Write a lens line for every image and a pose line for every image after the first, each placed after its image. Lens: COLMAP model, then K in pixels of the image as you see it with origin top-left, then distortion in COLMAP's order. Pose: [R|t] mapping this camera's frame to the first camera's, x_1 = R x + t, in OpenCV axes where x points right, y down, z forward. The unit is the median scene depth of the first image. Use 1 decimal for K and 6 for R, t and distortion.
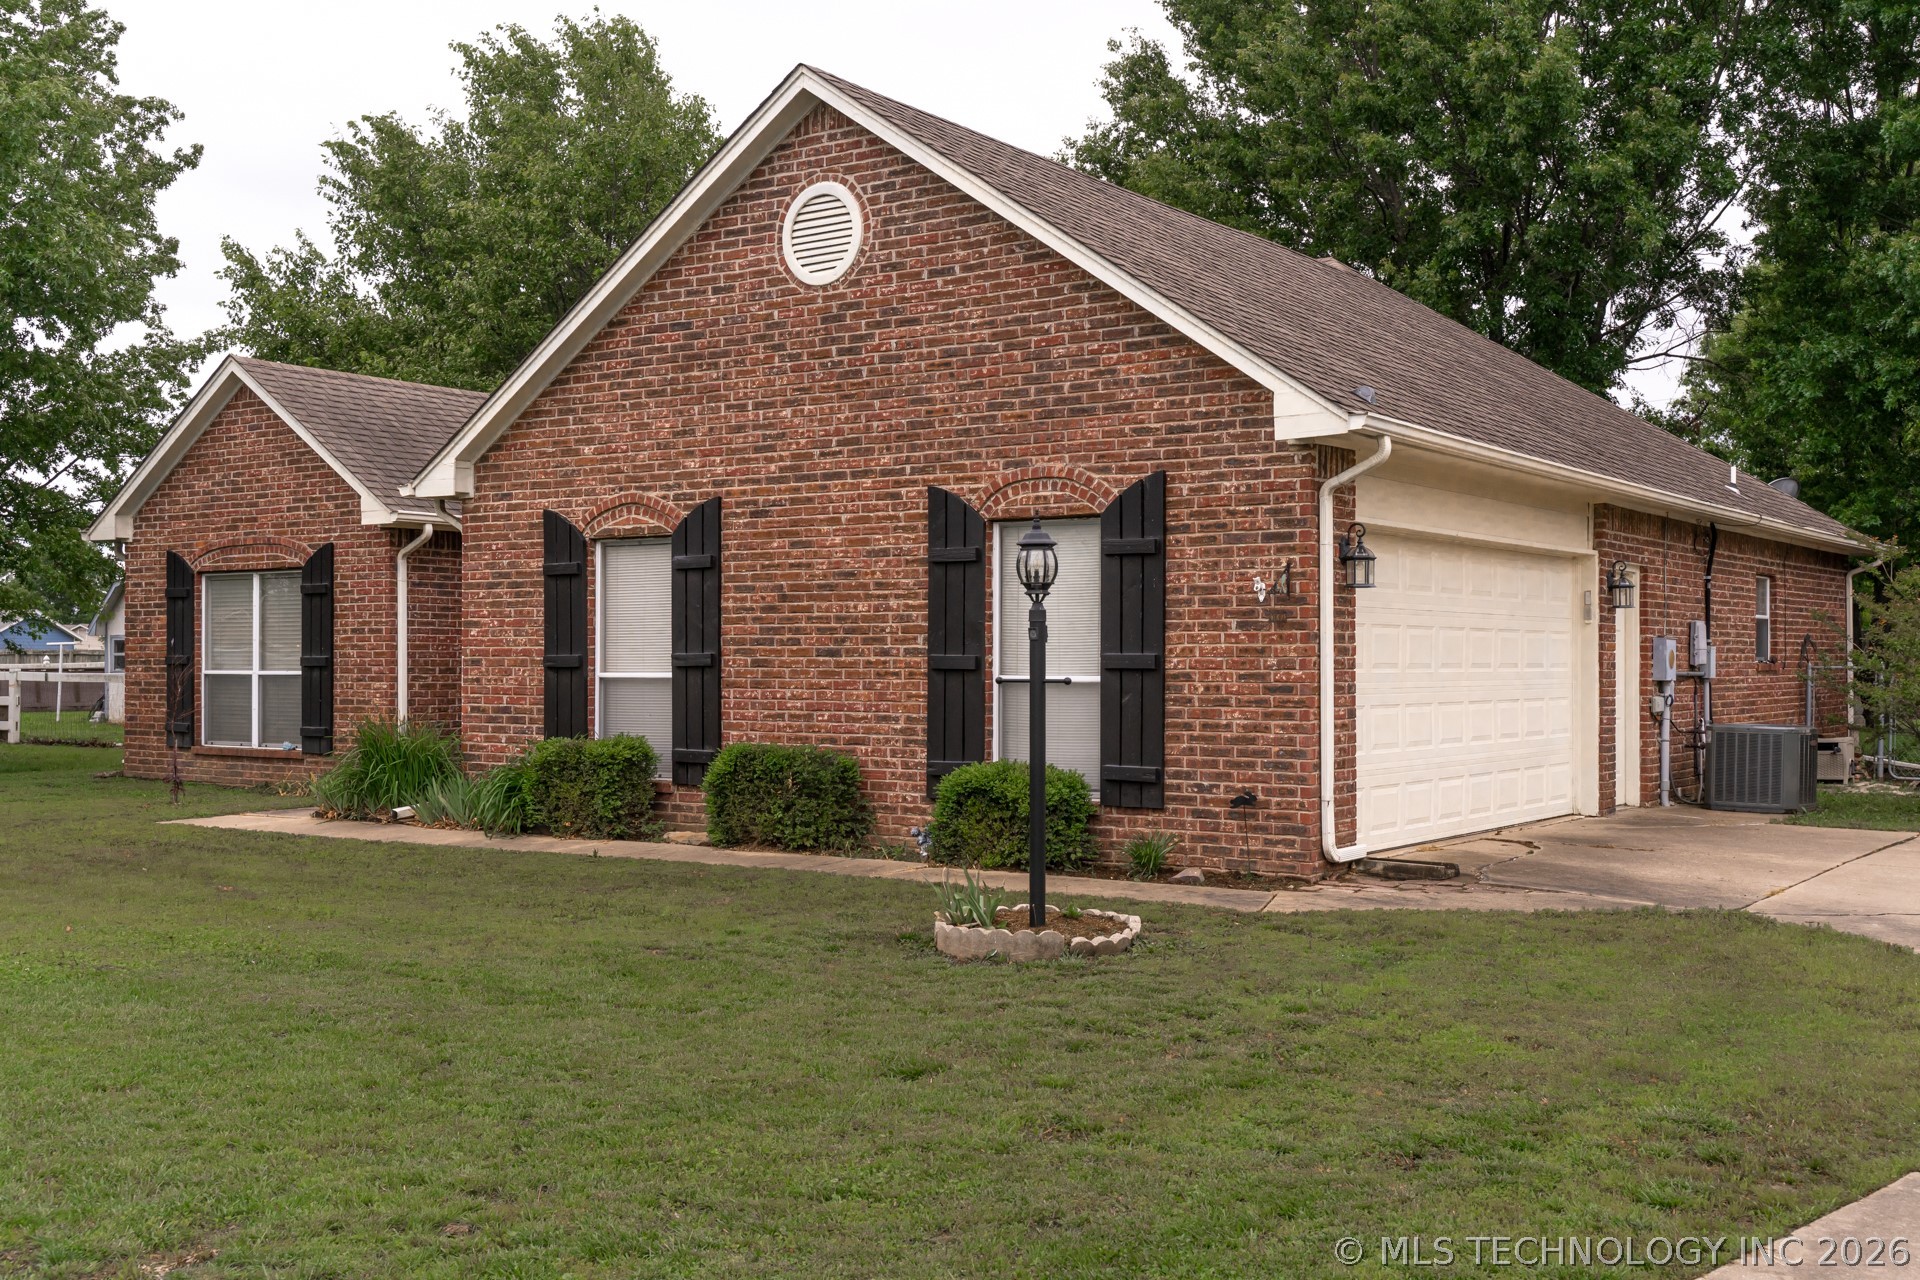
lens RADIAL K [[1986.5, 0, 960.0], [0, 1986.5, 640.0], [0, 0, 1]] dist [0.002137, 0.005175]
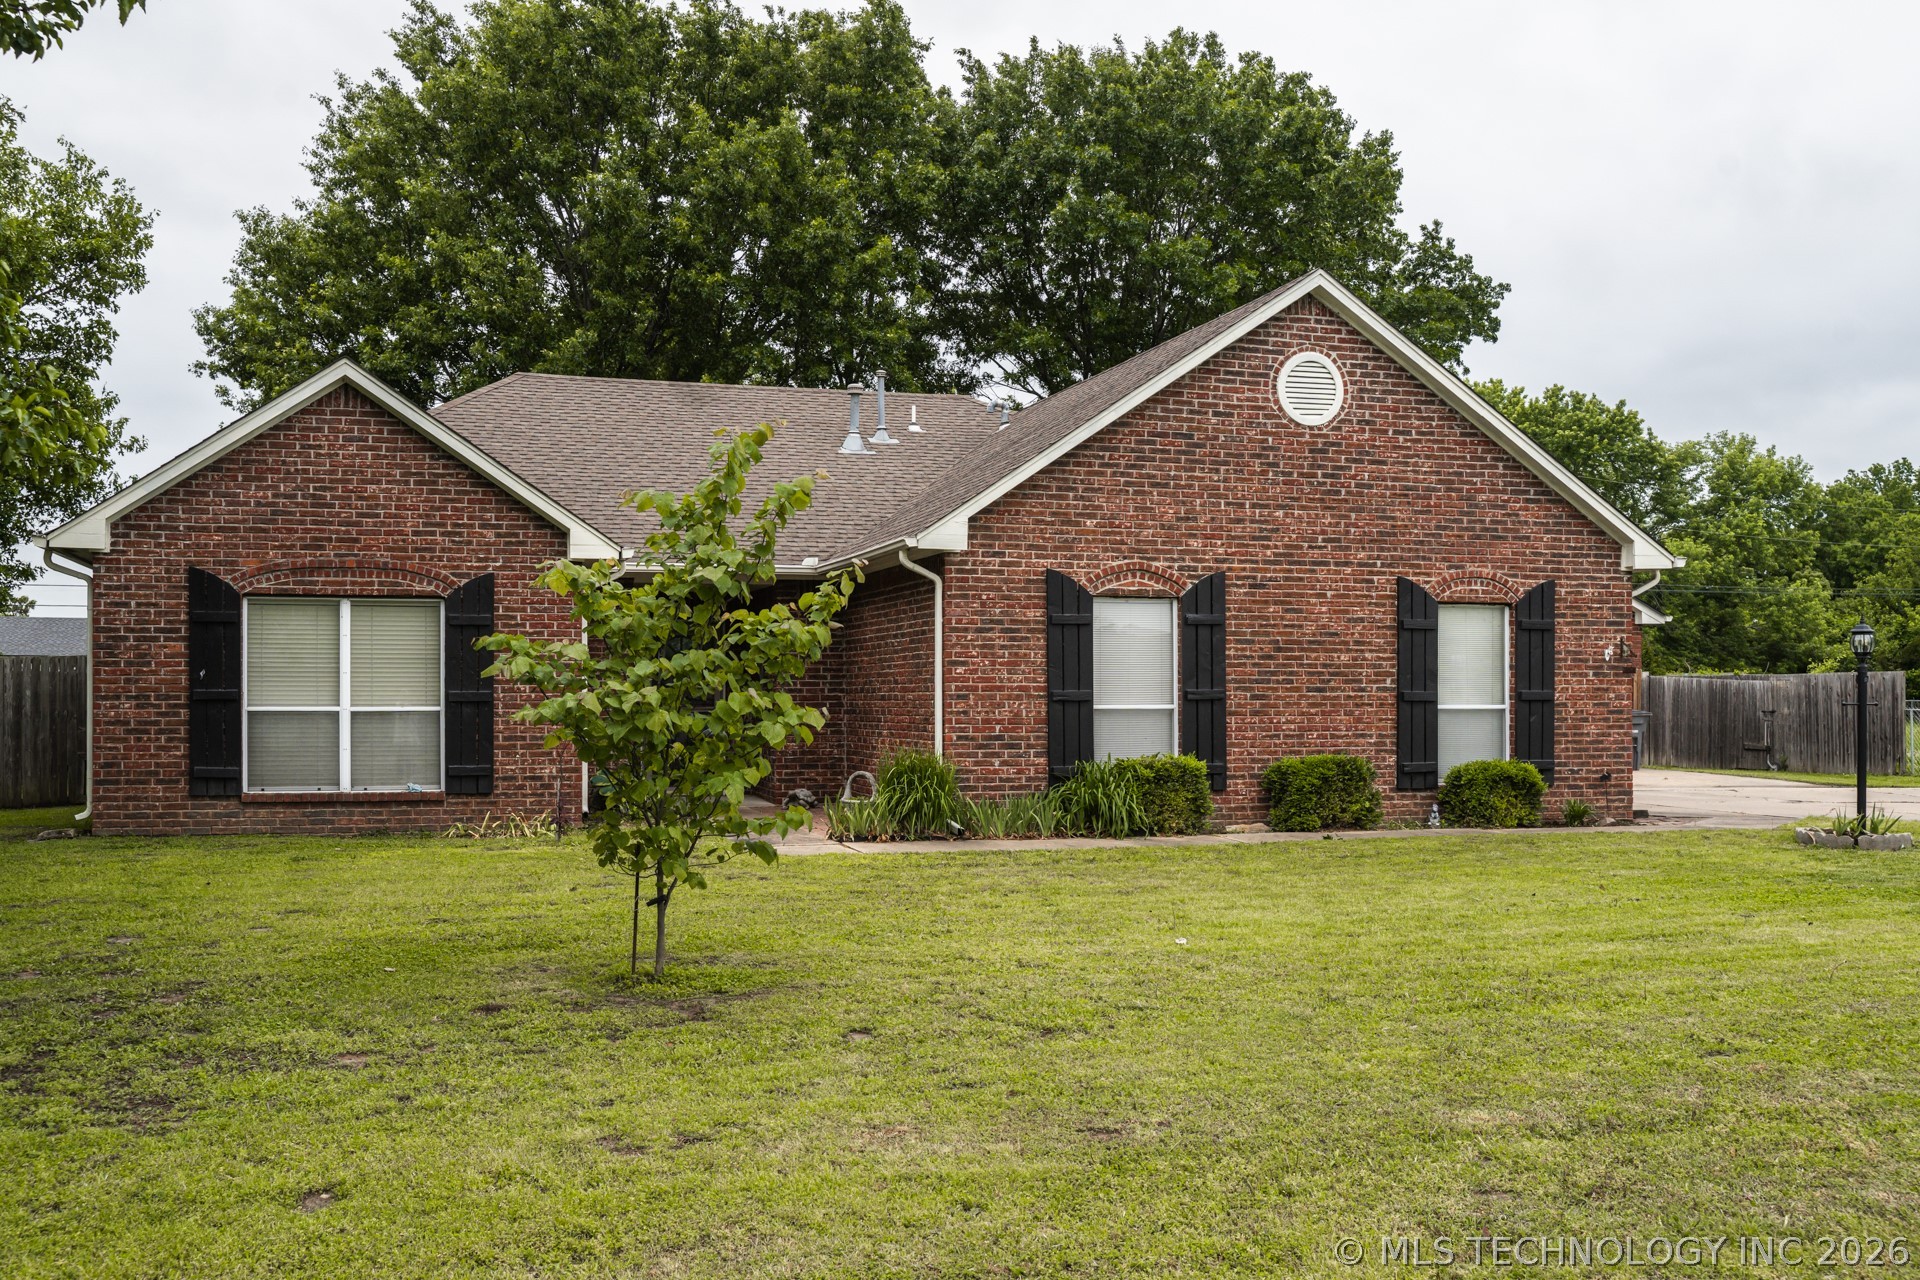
lens RADIAL K [[1807.5, 0, 920.8], [0, 1807.5, 689.2], [0, 0, 1]] dist [-0.075013, 0.117942]
pose [[0.629991, 0.004021, 0.776592, -1.231059], [-0.007301, 0.999973, 0.000745, 0.007242], [-0.776568, -0.006139, 0.630003, 0.420250]]
